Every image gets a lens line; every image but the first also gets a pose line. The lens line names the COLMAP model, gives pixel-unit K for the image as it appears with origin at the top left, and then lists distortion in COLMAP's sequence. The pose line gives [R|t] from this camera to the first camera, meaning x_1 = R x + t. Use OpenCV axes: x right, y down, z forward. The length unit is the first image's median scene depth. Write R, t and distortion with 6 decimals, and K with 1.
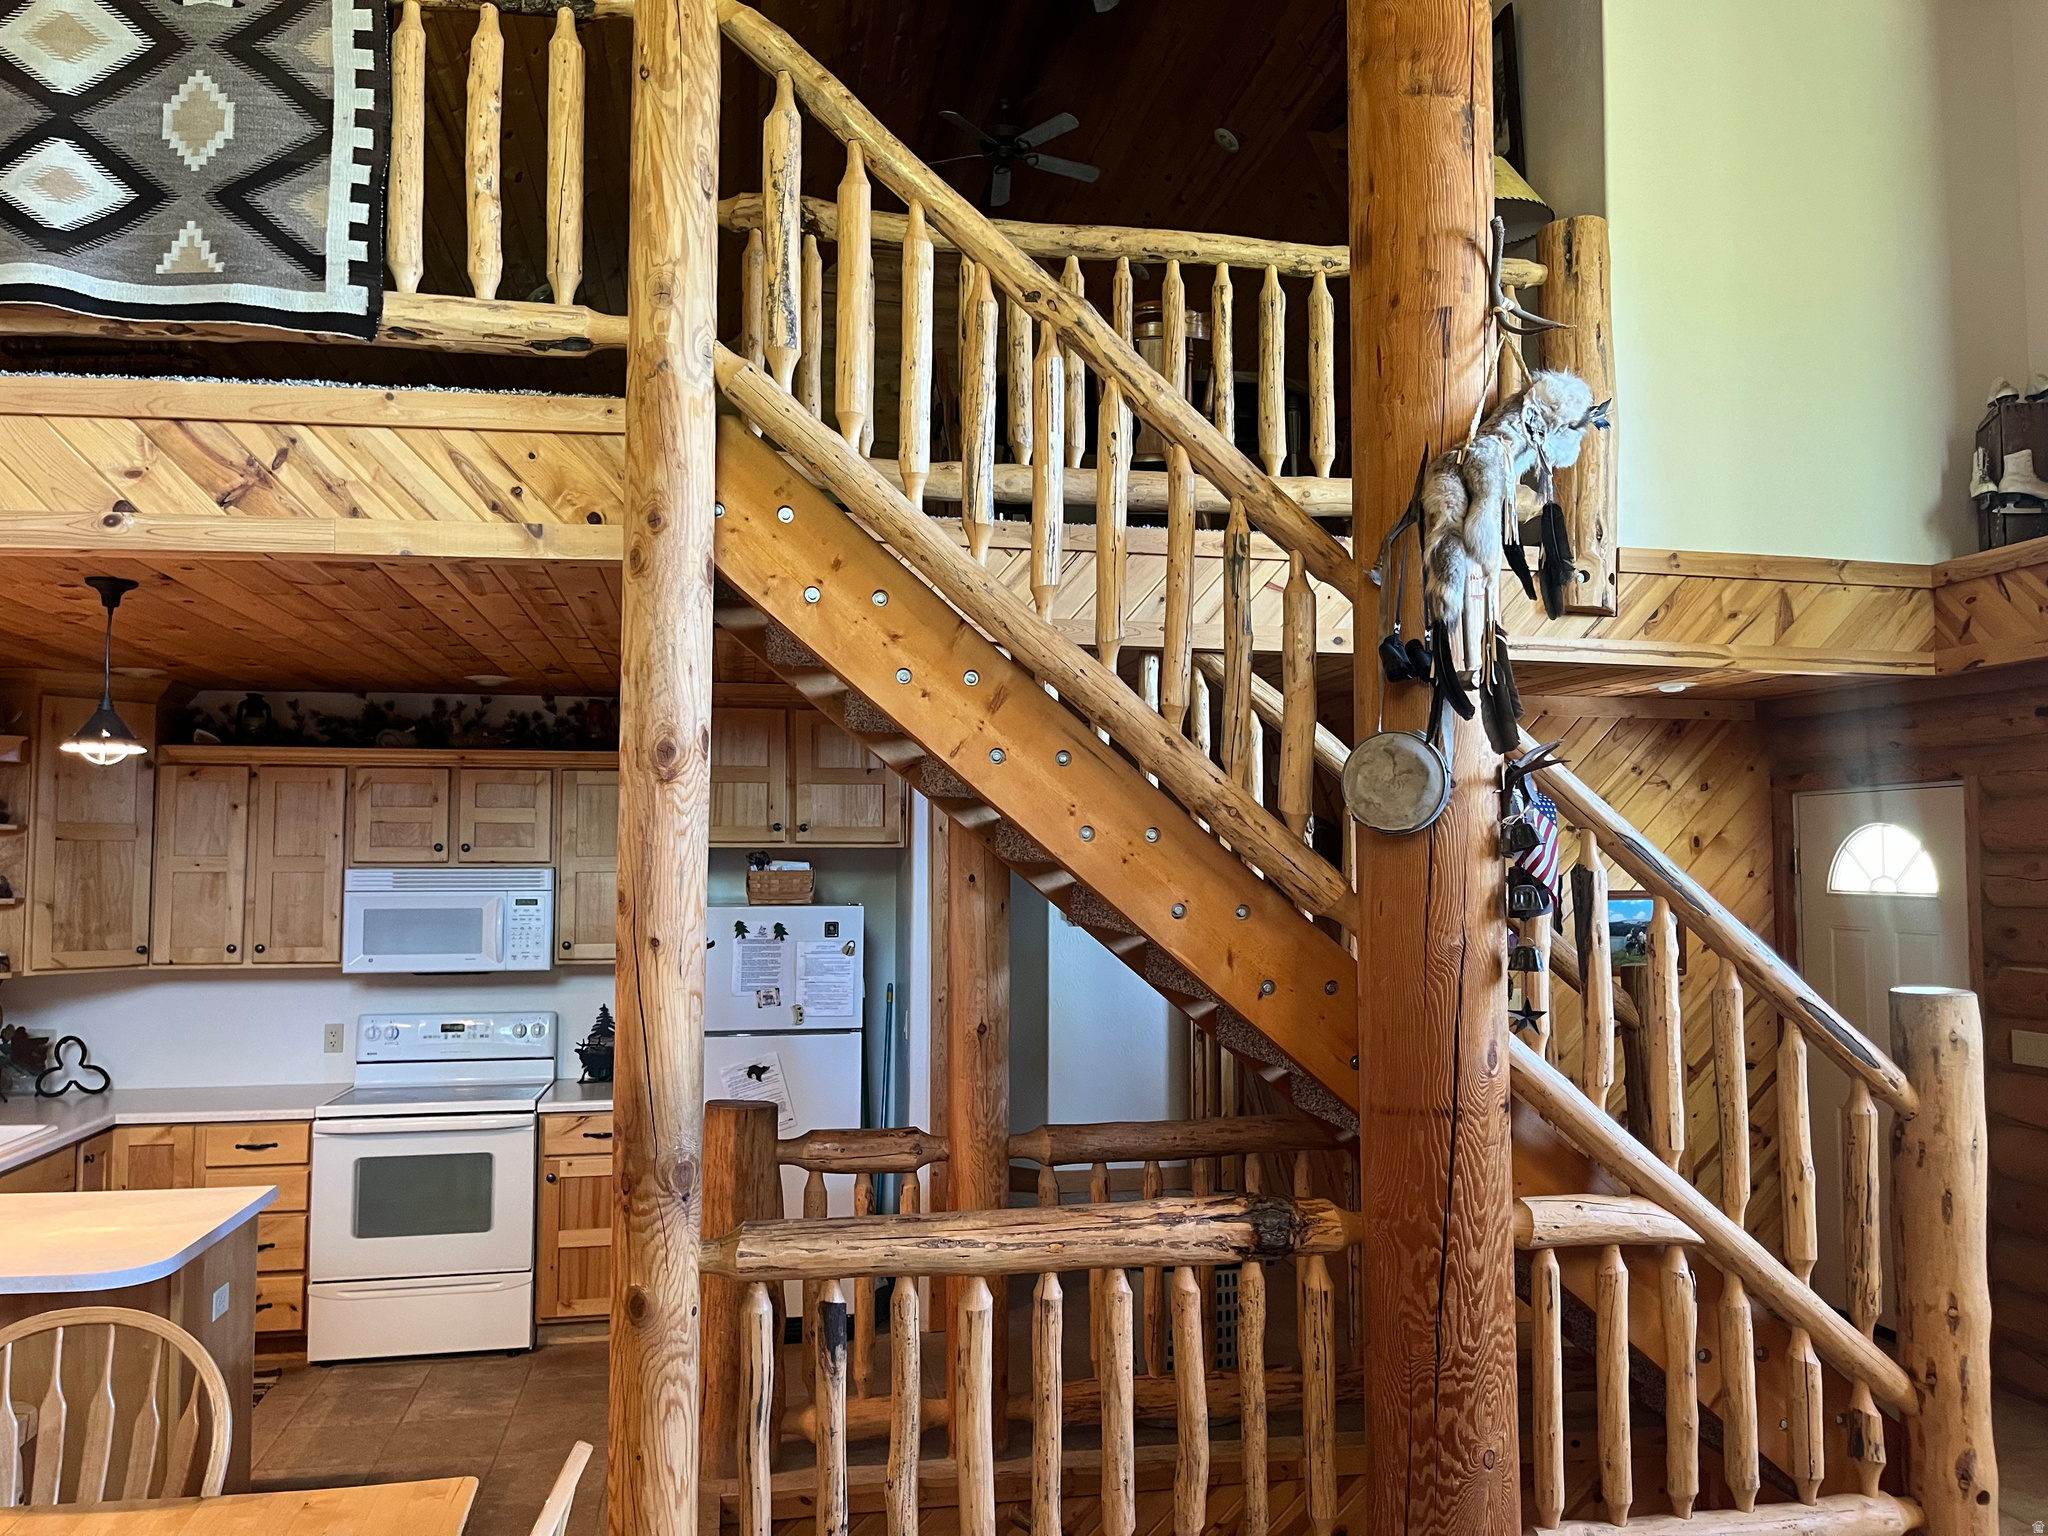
lens RADIAL K [[1567.8, 0, 1021.1], [0, 1567.8, 782.6], [0, 0, 1]] dist [0.072800, -0.106978]
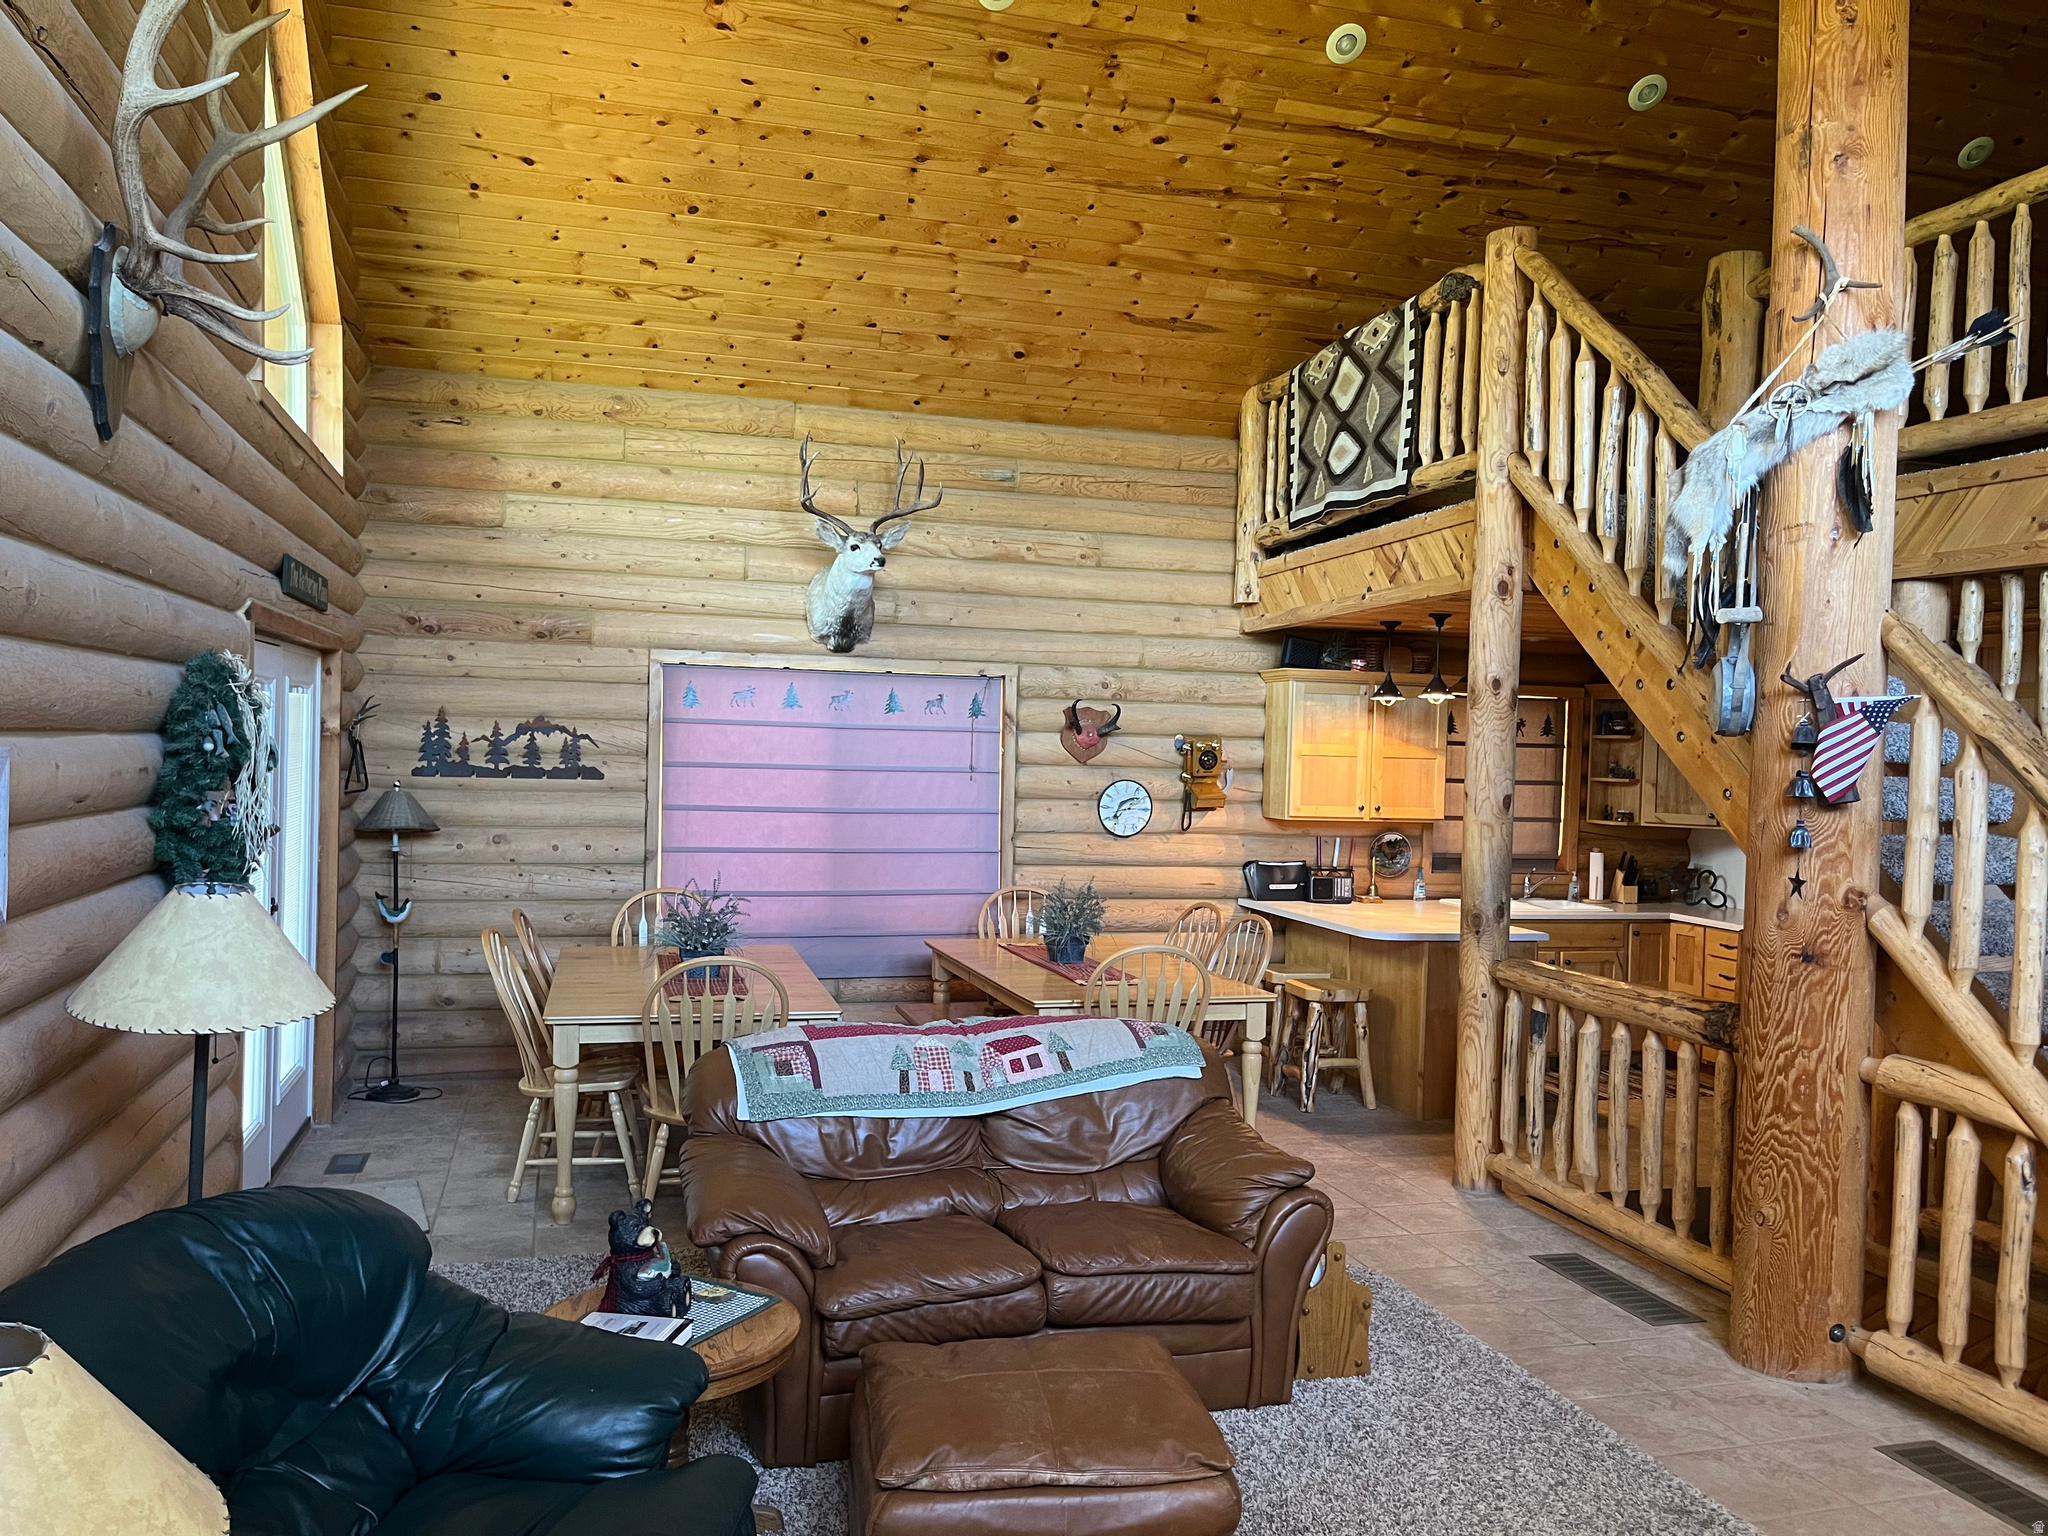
lens RADIAL K [[1567.8, 0, 1021.1], [0, 1567.8, 782.6], [0, 0, 1]] dist [0.072800, -0.106978]
pose [[0.096568, 0.026039, -0.994986, 1.522973], [0.021798, 0.999363, 0.028269, 0.022211], [0.995088, -0.024419, 0.095939, 0.288497]]
